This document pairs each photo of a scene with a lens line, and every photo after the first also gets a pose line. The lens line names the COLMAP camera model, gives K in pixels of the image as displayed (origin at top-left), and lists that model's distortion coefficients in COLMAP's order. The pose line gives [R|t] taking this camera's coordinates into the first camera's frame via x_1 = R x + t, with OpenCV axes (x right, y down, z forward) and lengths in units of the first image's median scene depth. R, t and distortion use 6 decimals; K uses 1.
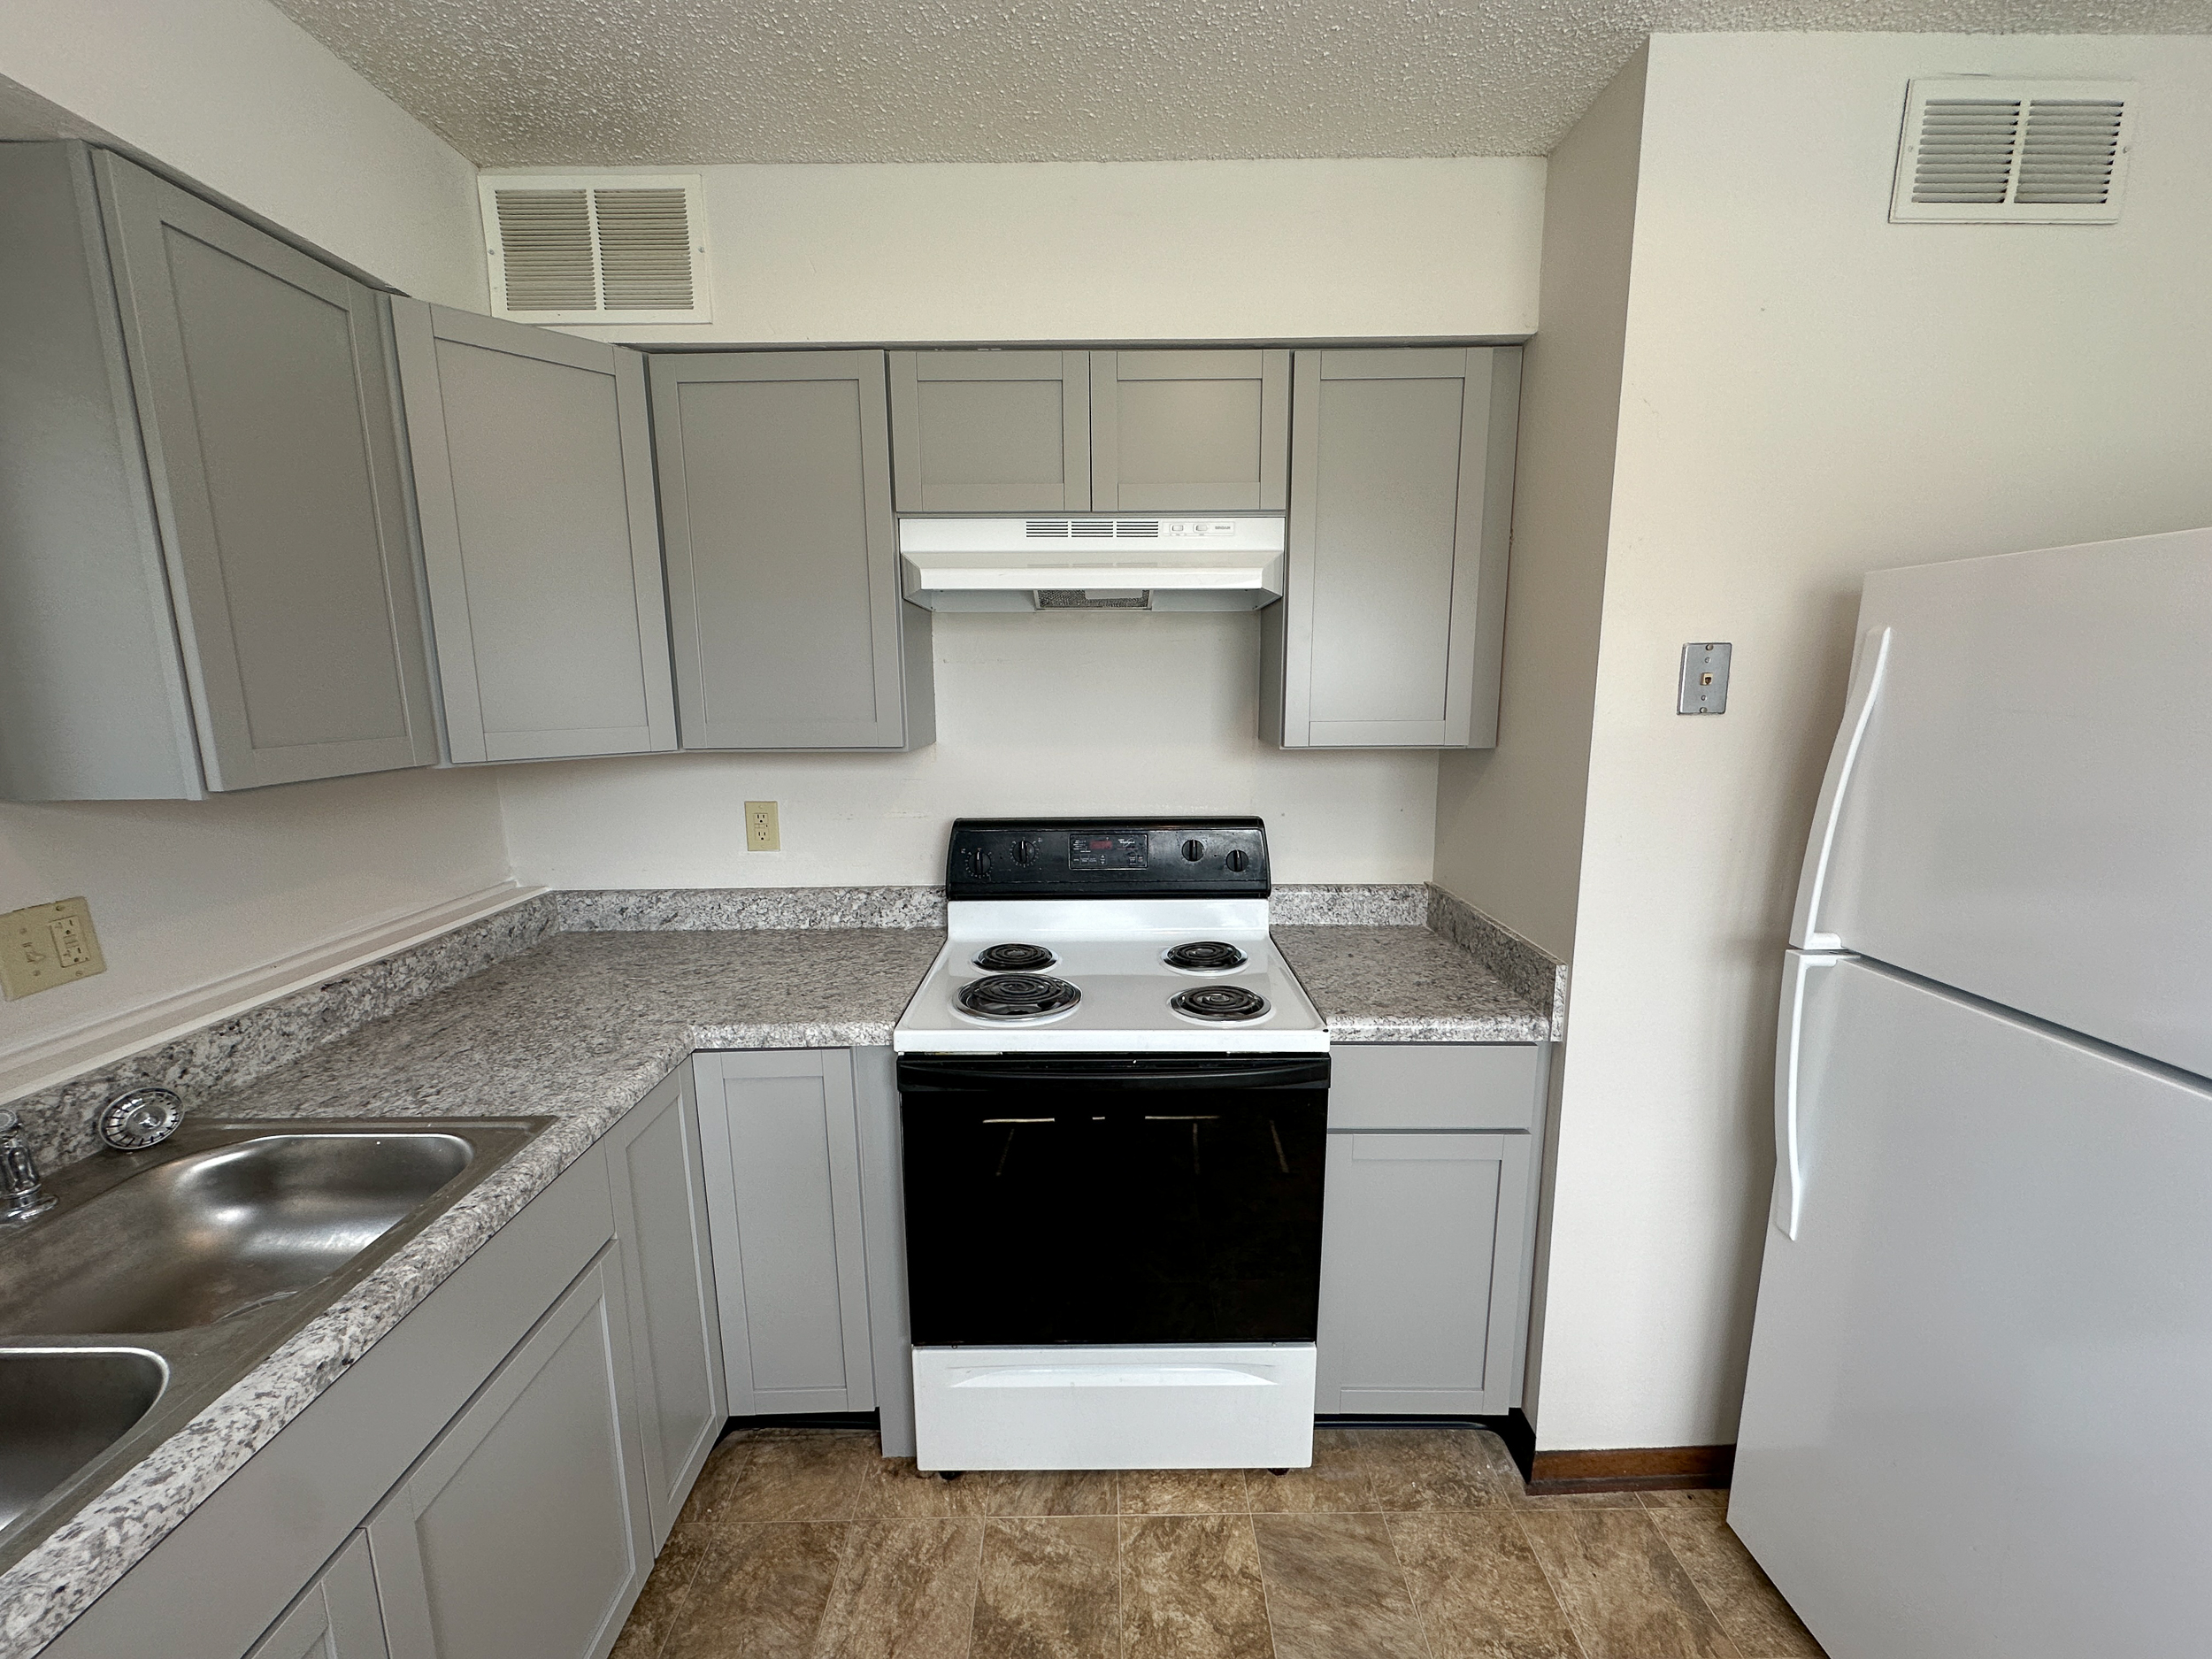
lens RADIAL K [[879.8, 0, 1106.0], [0, 879.8, 829.5], [0, 0, 1]] dist [-0.000867, 0.000123]
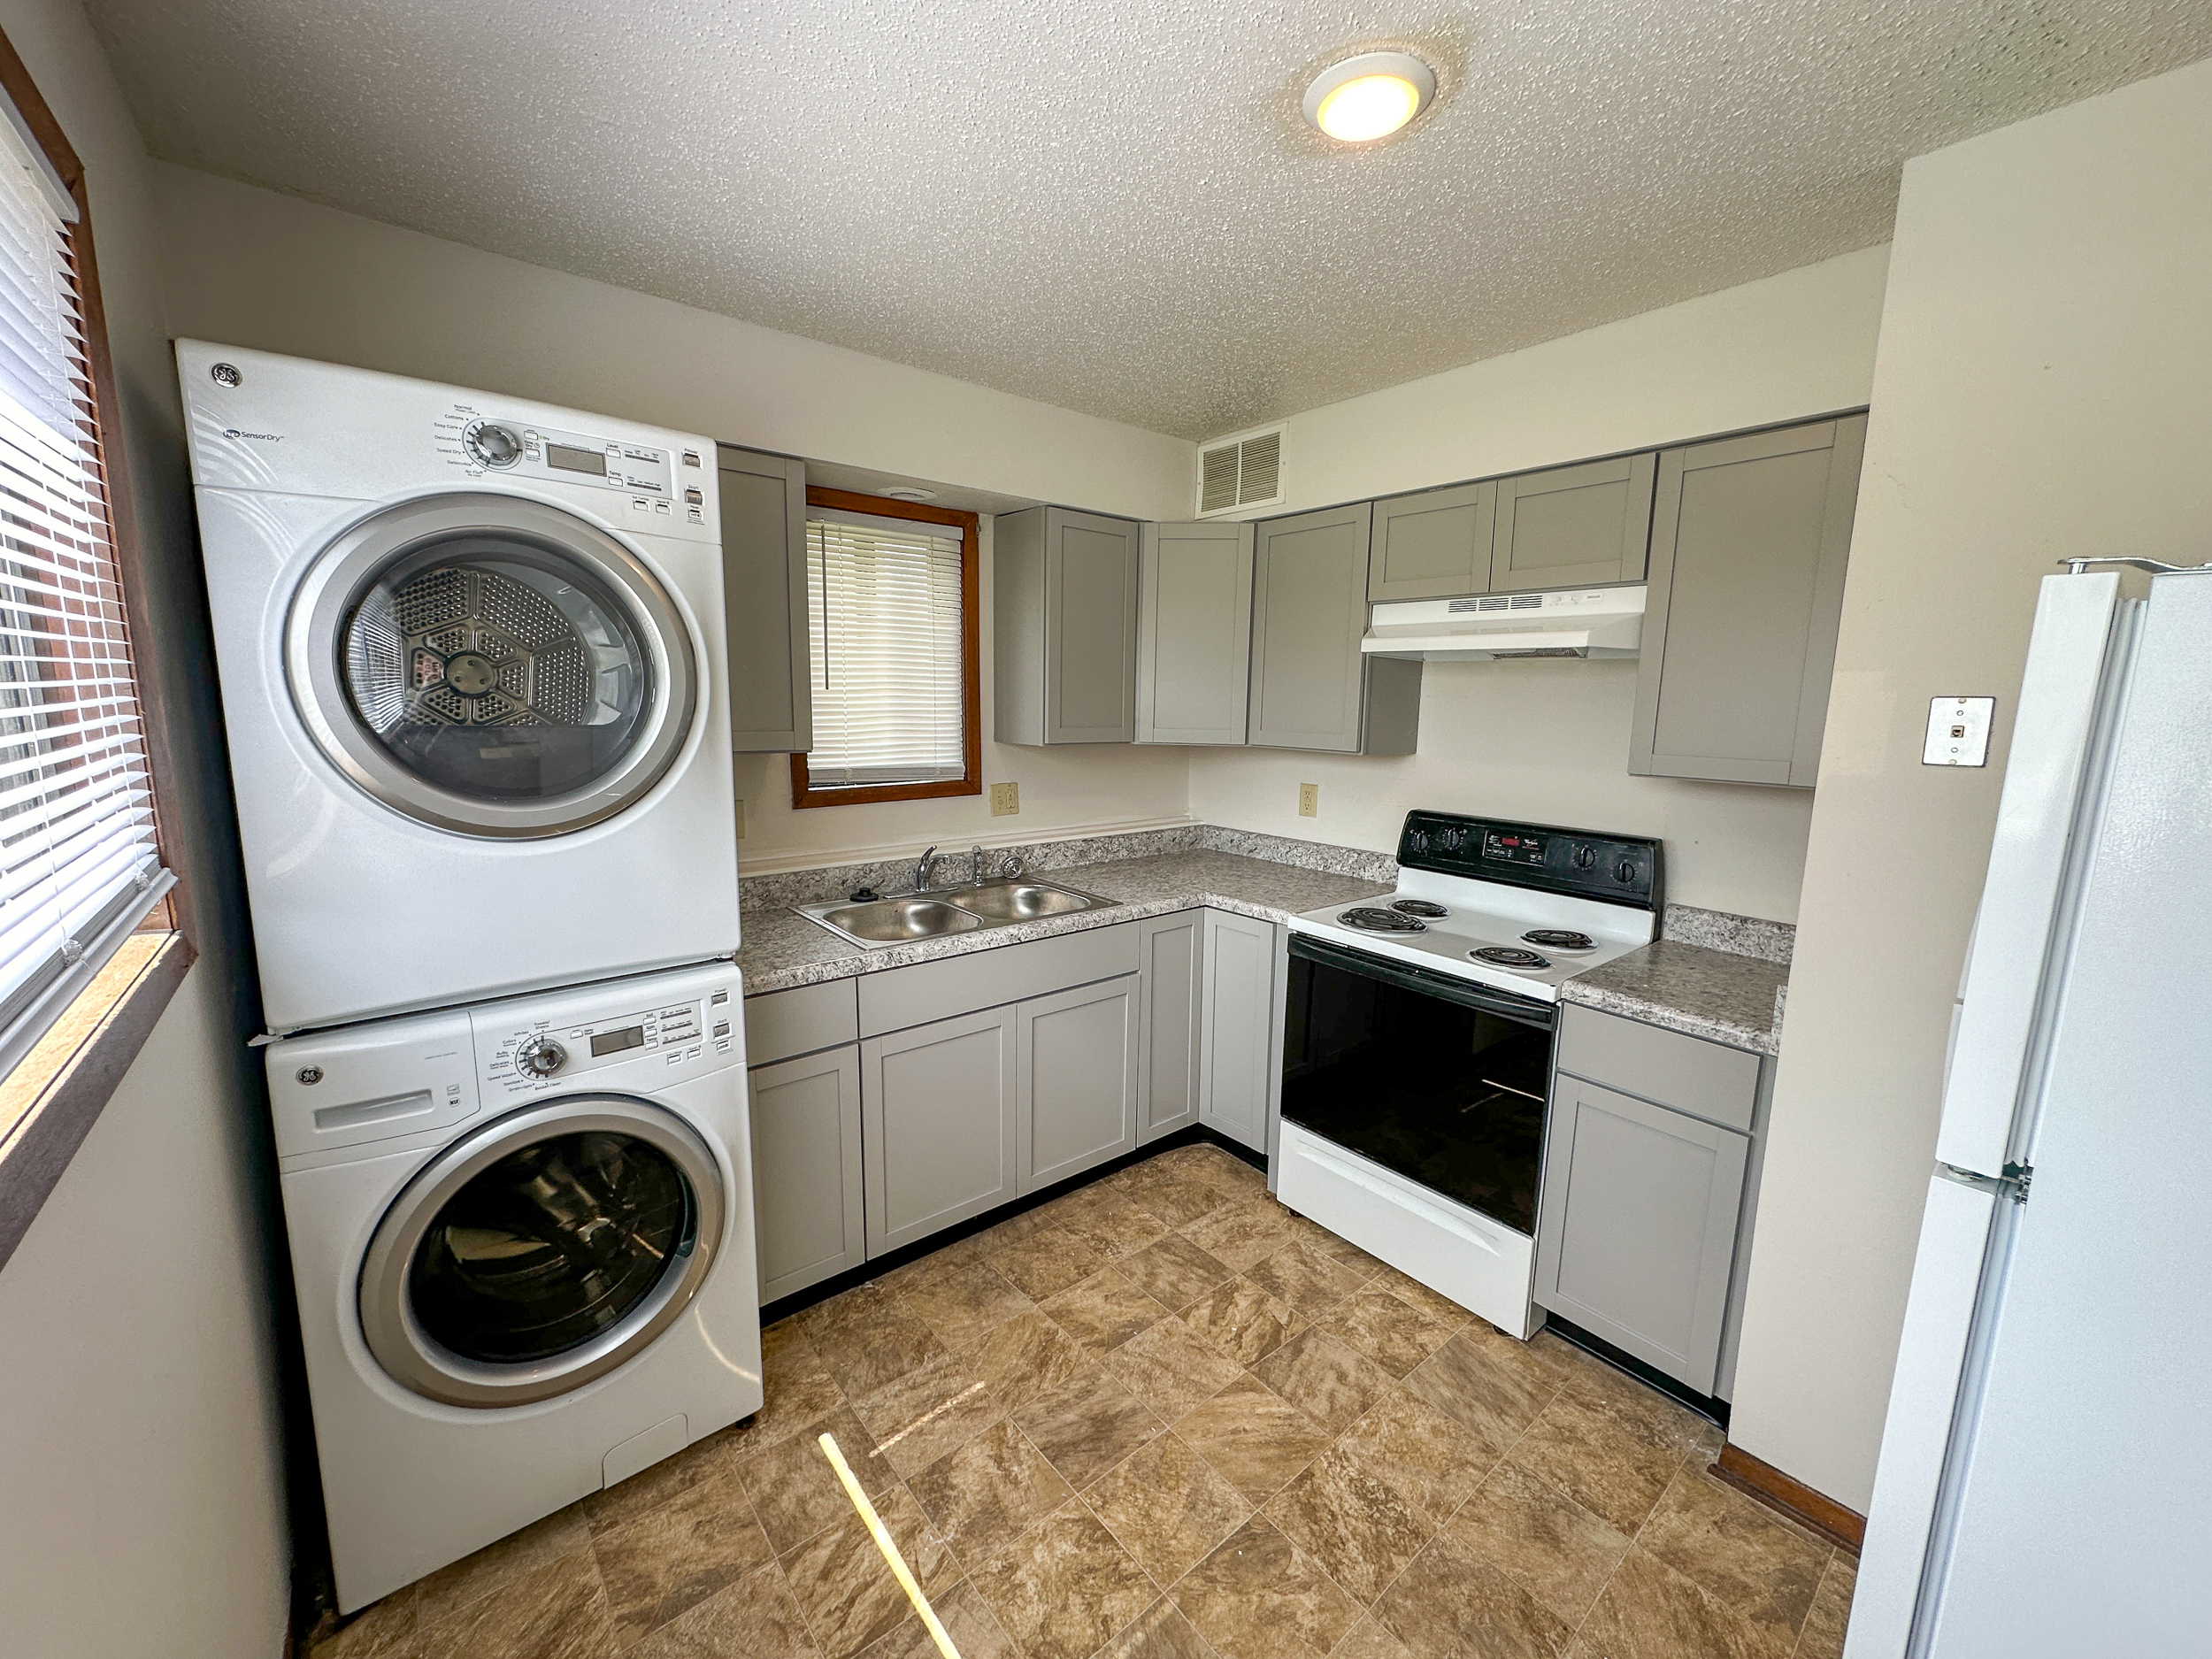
lens RADIAL K [[879.8, 0, 1106.0], [0, 879.8, 829.5], [0, 0, 1]] dist [-0.000867, 0.000123]
pose [[0.634702, 0.135551, -0.760775, 0.742174], [-0.155387, 0.986774, 0.046182, 0.040302], [0.756973, 0.088903, 0.647370, -0.343550]]
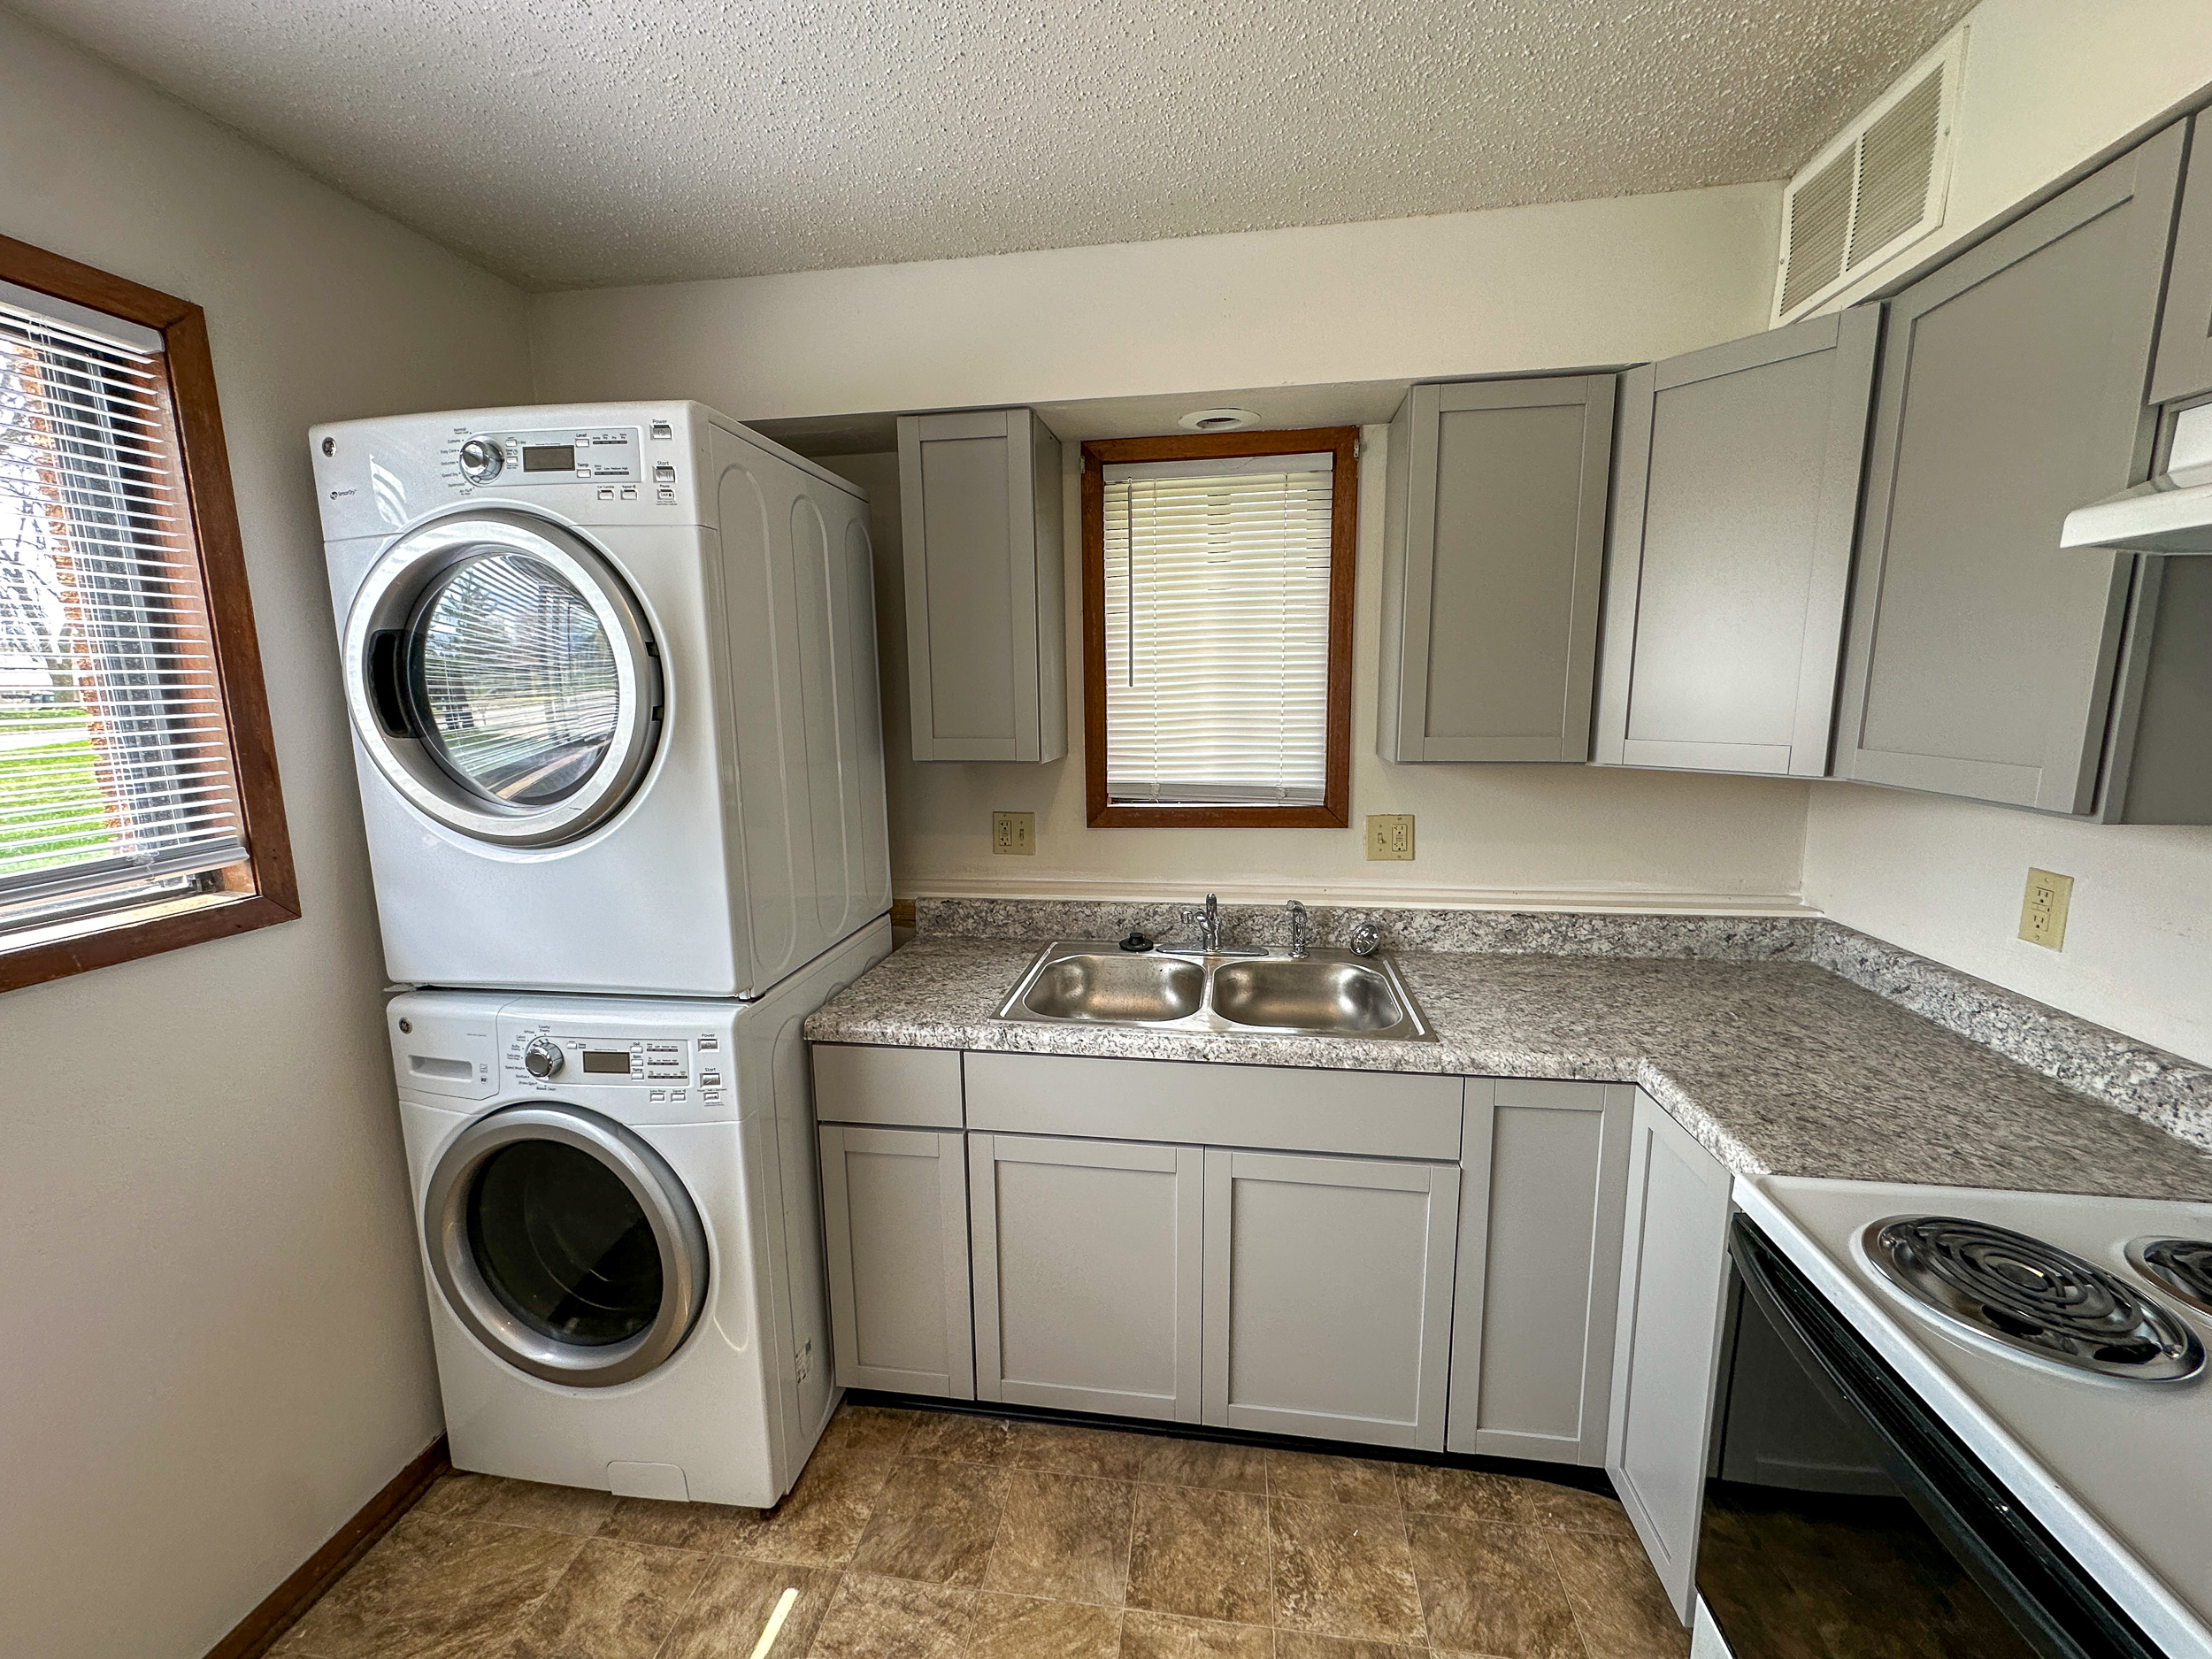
lens RADIAL K [[879.8, 0, 1106.0], [0, 879.8, 829.5], [0, 0, 1]] dist [-0.000867, 0.000123]
pose [[-0.151774, 0.167848, -0.974059, 0.482711], [-0.157437, 0.968789, 0.191471, -0.103390], [0.975796, 0.182413, -0.120612, 0.482125]]
